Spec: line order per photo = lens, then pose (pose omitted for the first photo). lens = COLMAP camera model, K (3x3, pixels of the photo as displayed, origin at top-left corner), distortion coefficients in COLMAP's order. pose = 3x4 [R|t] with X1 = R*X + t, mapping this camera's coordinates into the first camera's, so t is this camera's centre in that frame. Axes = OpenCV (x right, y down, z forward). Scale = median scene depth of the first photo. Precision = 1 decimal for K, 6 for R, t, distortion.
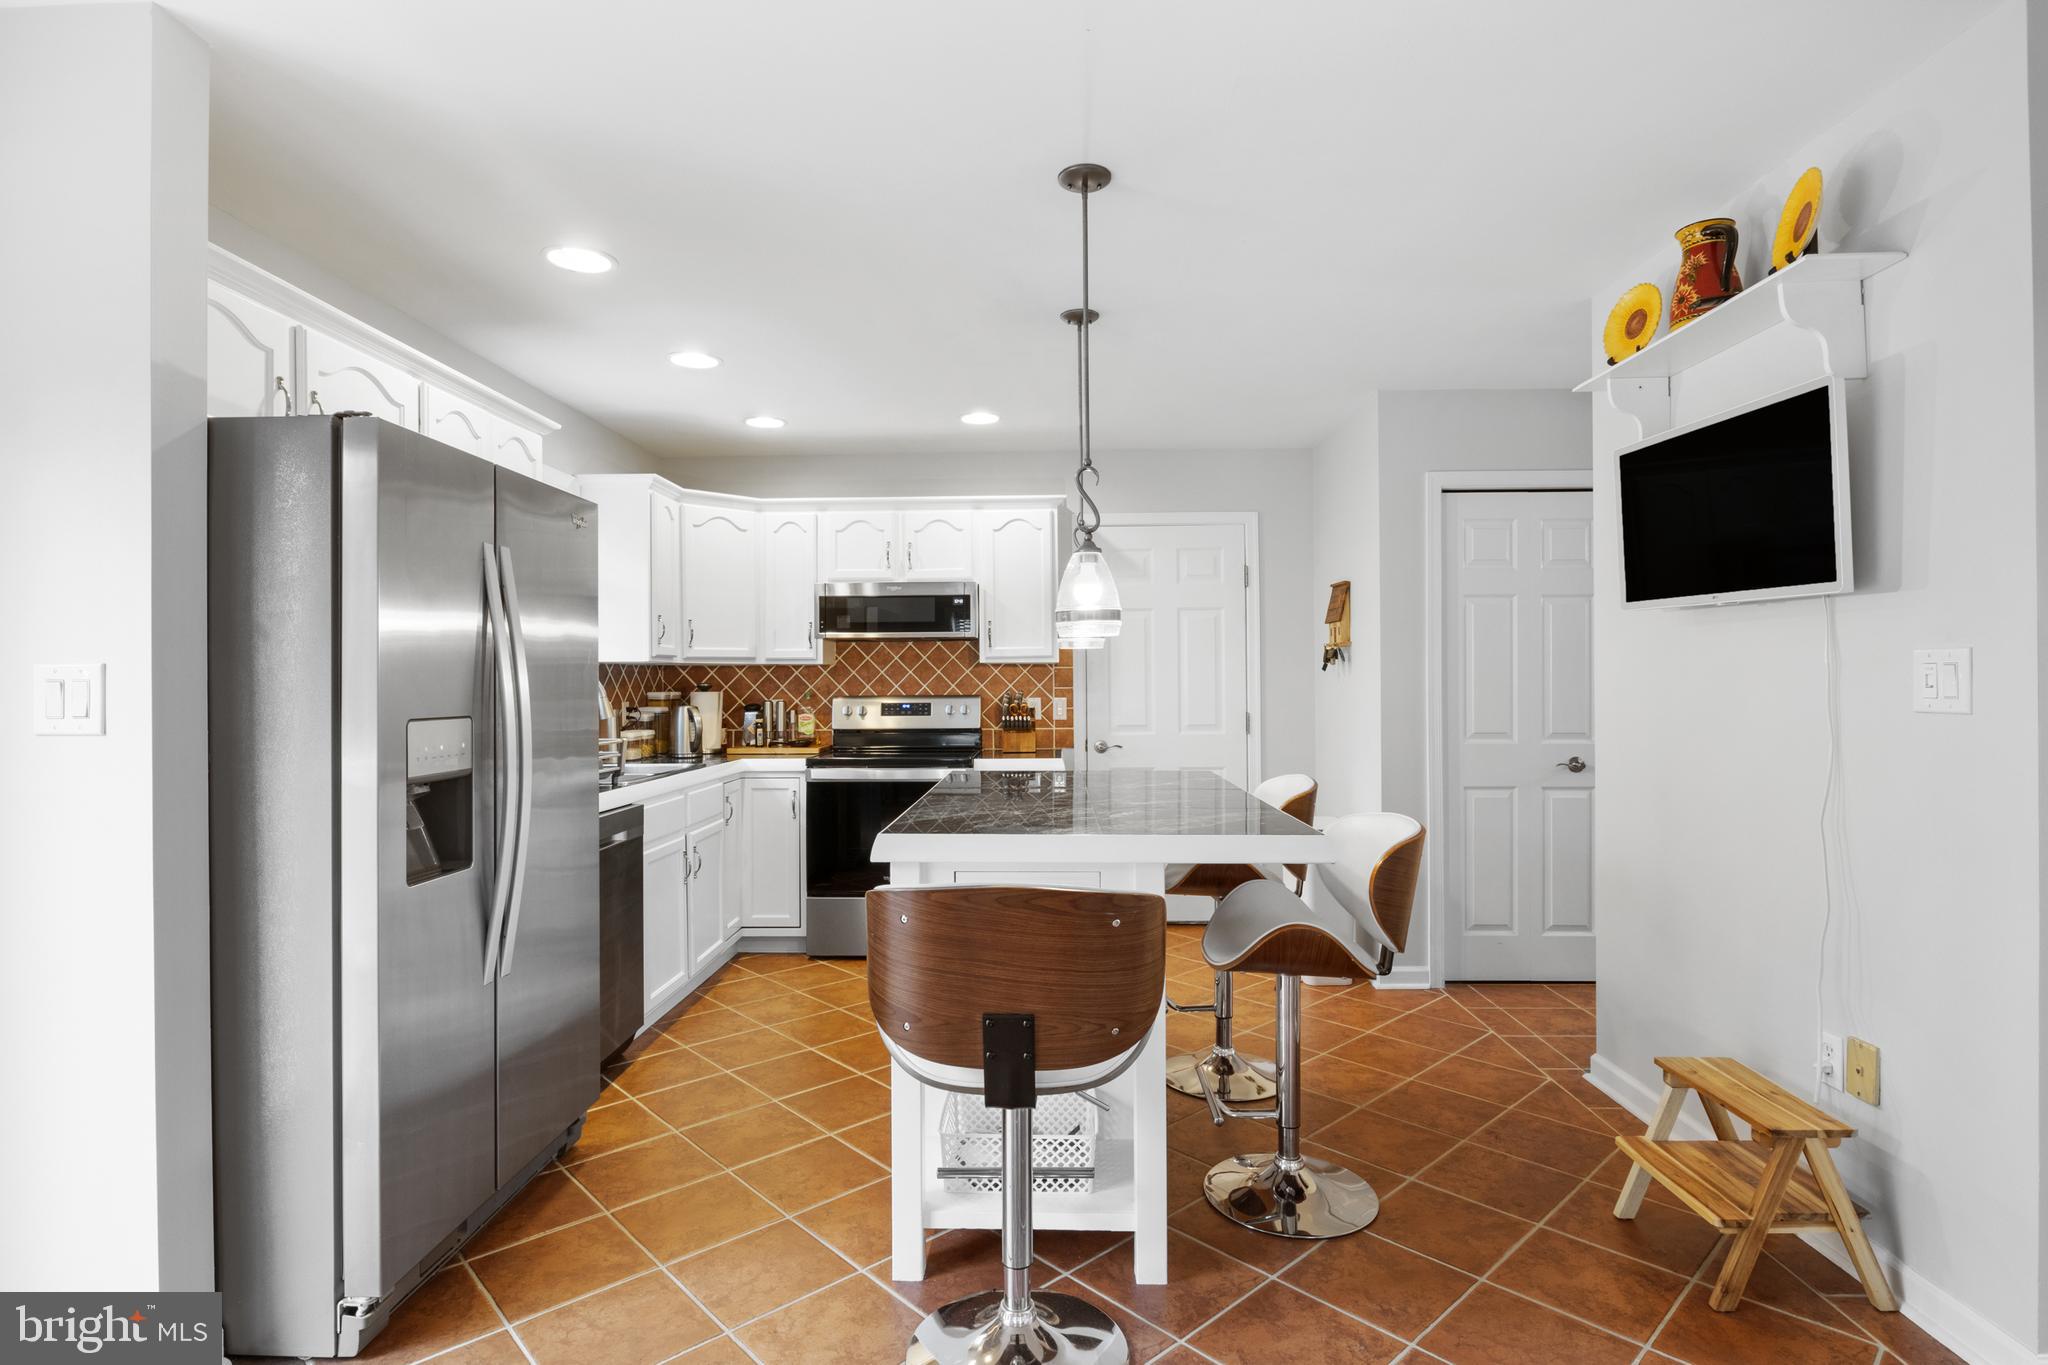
lens RADIAL K [[1036.1, 0, 1046.2], [0, 1036.1, 671.9], [0, 0, 1]] dist [-0.011354, 0.001251]
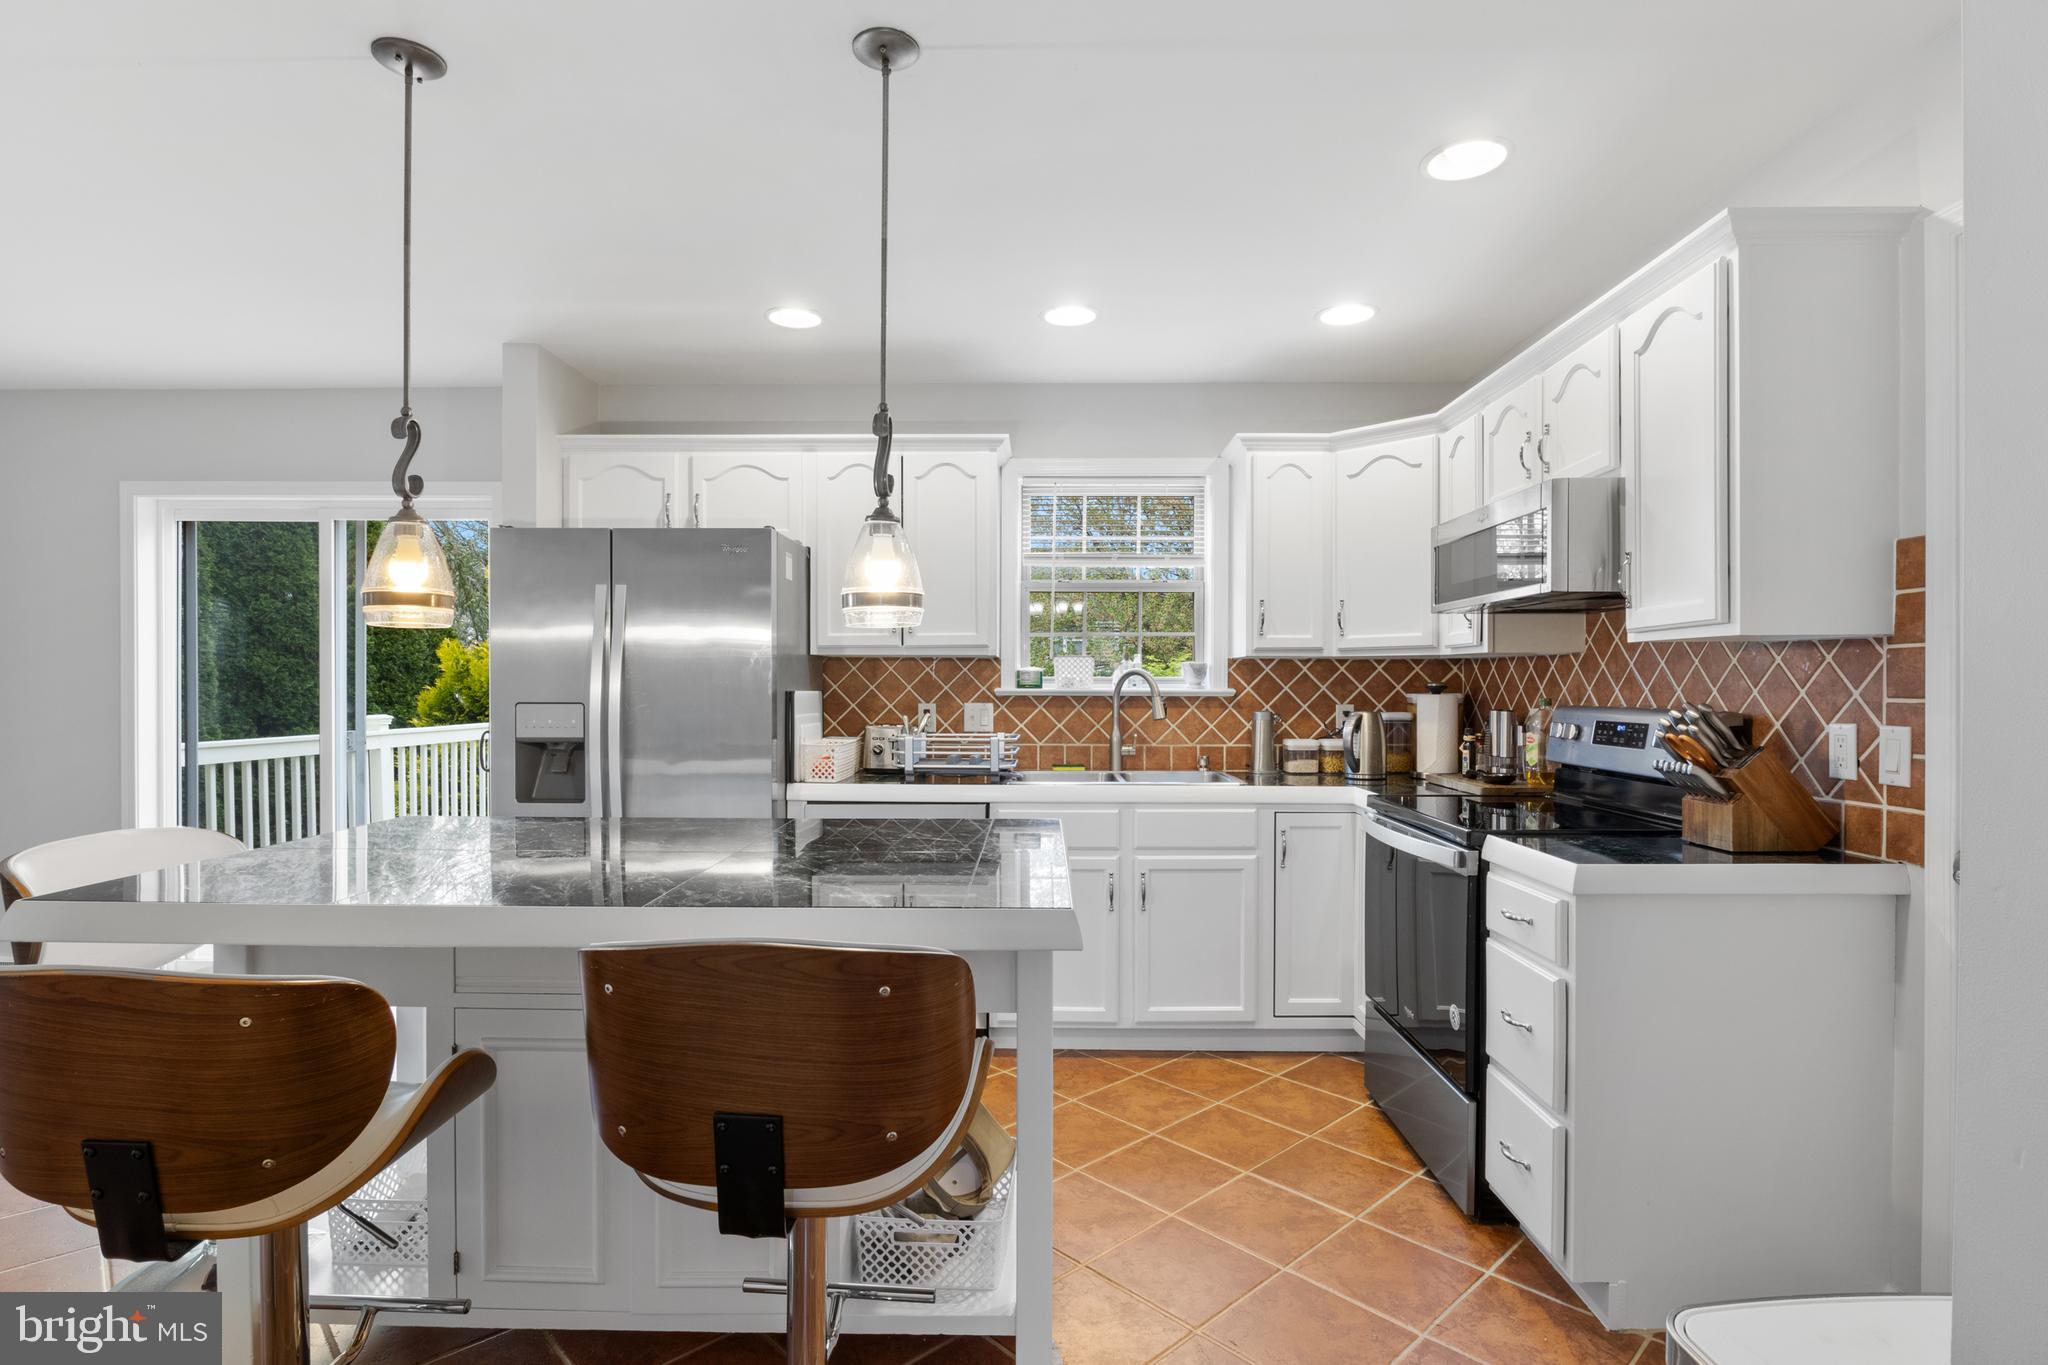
lens RADIAL K [[1036.1, 0, 1013.1], [0, 1036.1, 689.5], [0, 0, 1]] dist [-0.011354, 0.001251]
pose [[-0.018330, 0.012229, -0.999757, 0.403192], [0.007750, 0.999897, 0.012088, 0.004667], [0.999802, -0.007527, -0.018423, 0.711452]]
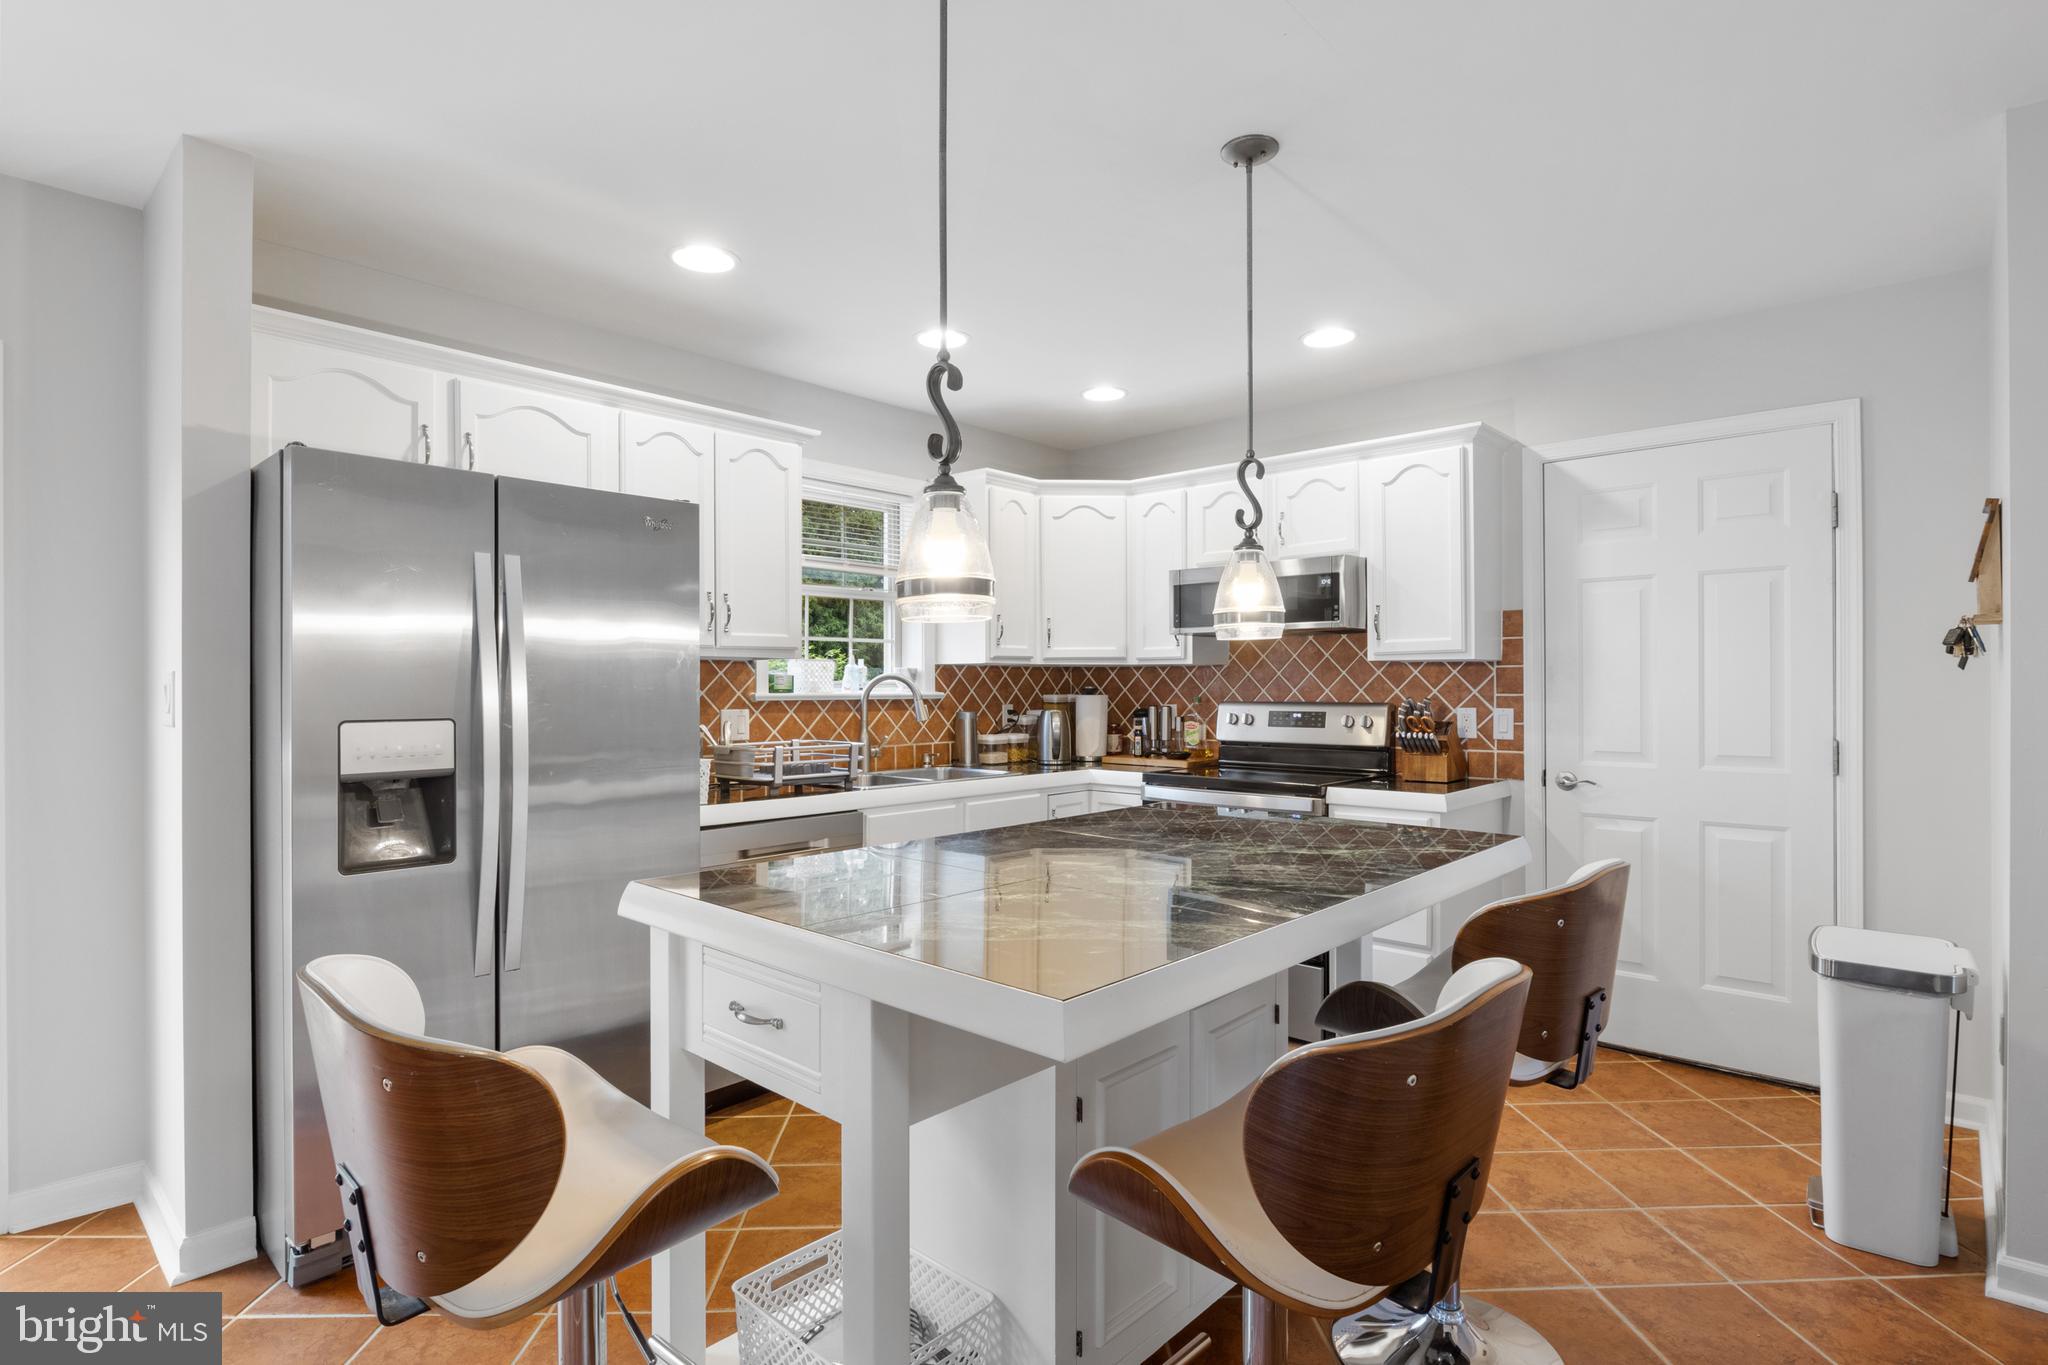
lens RADIAL K [[1036.1, 0, 1024.4], [0, 1036.1, 685.3], [0, 0, 1]] dist [-0.011354, 0.001251]
pose [[0.747256, 0.005222, -0.664516, 0.247108], [0.003363, 0.999927, 0.011639, -0.000559], [0.664528, -0.010932, 0.747183, 0.258860]]
